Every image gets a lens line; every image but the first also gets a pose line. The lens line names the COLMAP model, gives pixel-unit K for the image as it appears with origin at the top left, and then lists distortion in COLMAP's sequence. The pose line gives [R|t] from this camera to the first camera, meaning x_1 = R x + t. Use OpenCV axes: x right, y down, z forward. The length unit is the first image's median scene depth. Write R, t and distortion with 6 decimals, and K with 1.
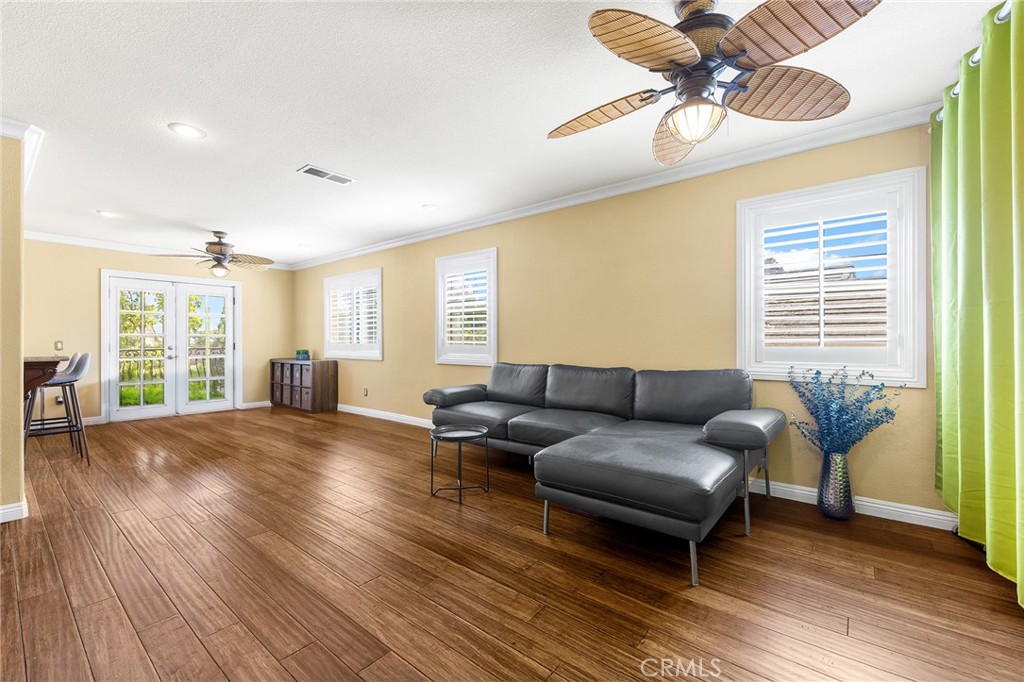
lens RADIAL K [[425.0, 0, 515.8], [0, 425.0, 339.0], [0, 0, 1]] dist [0.021296, 0.000206]
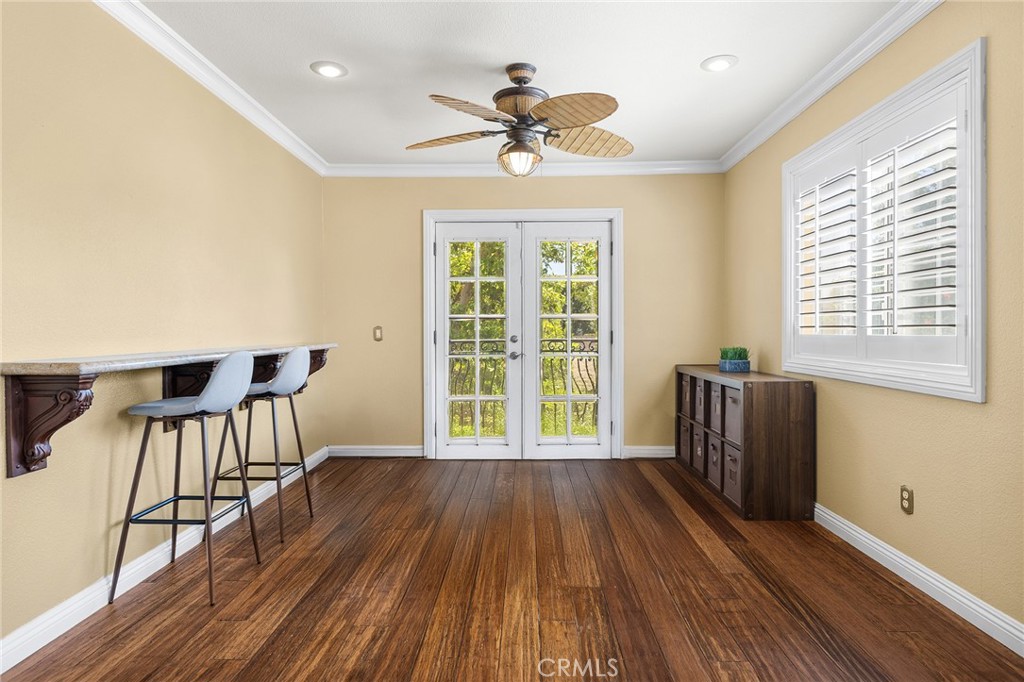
lens RADIAL K [[590.2, 0, 514.8], [0, 590.2, 337.6], [0, 0, 1]] dist [0.000541, 0.003299]
pose [[0.612697, 0.014791, -0.790180, -0.193971], [0.003283, 0.999769, 0.021260, 0.002512], [0.790311, -0.015620, 0.612506, 0.531004]]
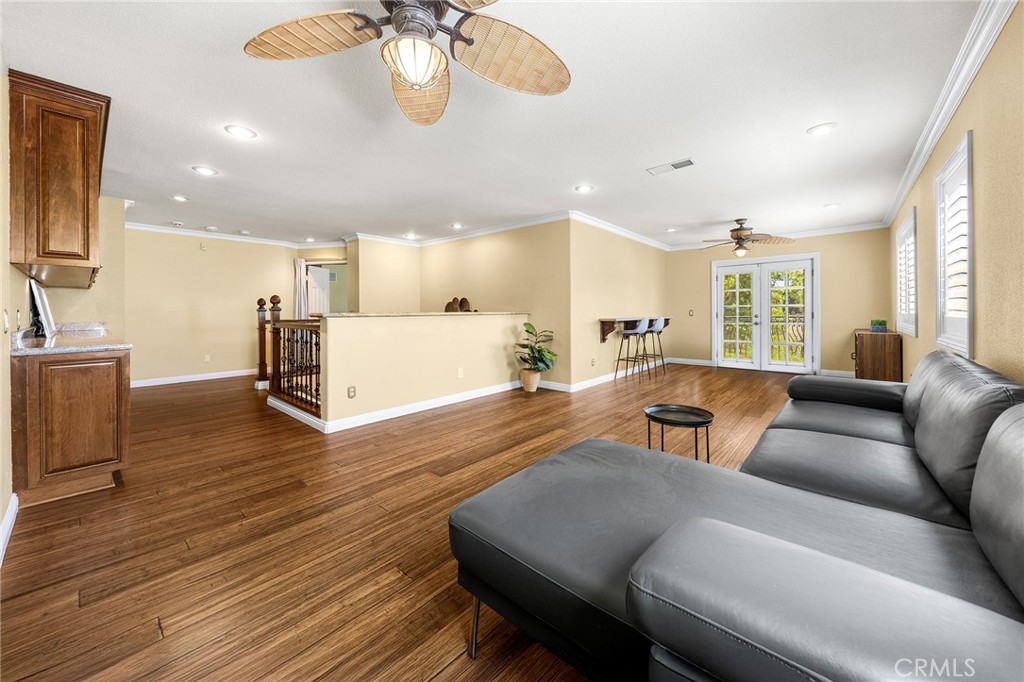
lens RADIAL K [[373.9, 0, 510.9], [0, 373.9, 313.6], [0, 0, 1]] dist [-0.002075, -0.000111]
pose [[-0.045661, 0.003825, -0.998950, 0.317243], [0.007731, 0.999964, 0.003475, 0.004117], [0.998927, -0.007564, -0.045689, 0.336029]]
